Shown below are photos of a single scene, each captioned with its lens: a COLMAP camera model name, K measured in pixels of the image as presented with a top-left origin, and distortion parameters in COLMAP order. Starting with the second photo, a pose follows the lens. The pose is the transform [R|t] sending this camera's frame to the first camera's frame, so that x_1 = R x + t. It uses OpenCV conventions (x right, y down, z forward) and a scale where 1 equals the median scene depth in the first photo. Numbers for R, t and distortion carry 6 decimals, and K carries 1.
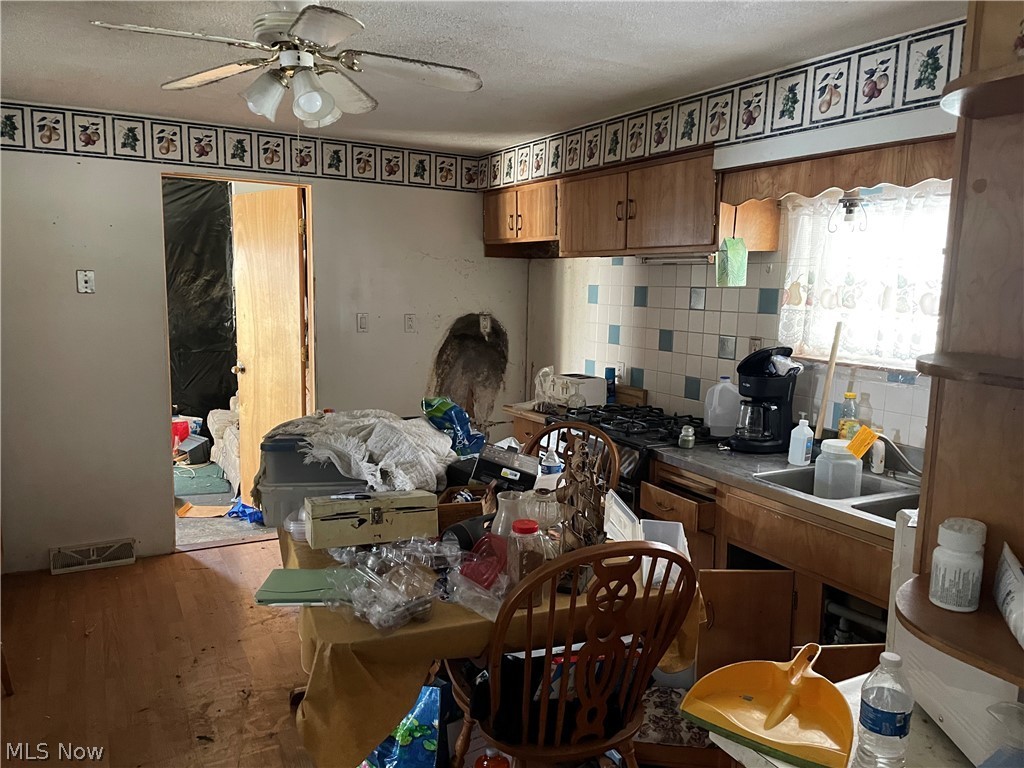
lens RADIAL K [[766.2, 0, 512.8], [0, 766.2, 387.0], [0, 0, 1]] dist [0.088838, -0.112578]
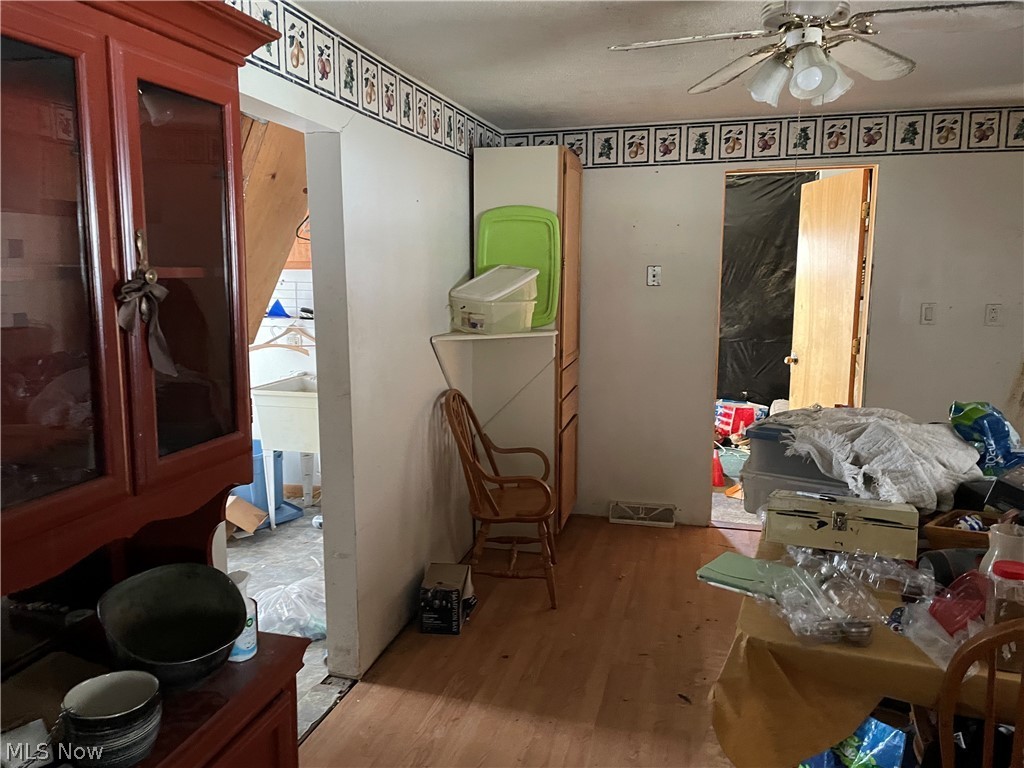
lens RADIAL K [[766.2, 0, 505.6], [0, 766.2, 384.2], [0, 0, 1]] dist [0.088838, -0.112578]
pose [[0.721837, 0.075993, -0.687878, 0.098108], [-0.072422, 0.996790, 0.034123, 0.001395], [0.688263, 0.025186, 0.725024, 0.034304]]
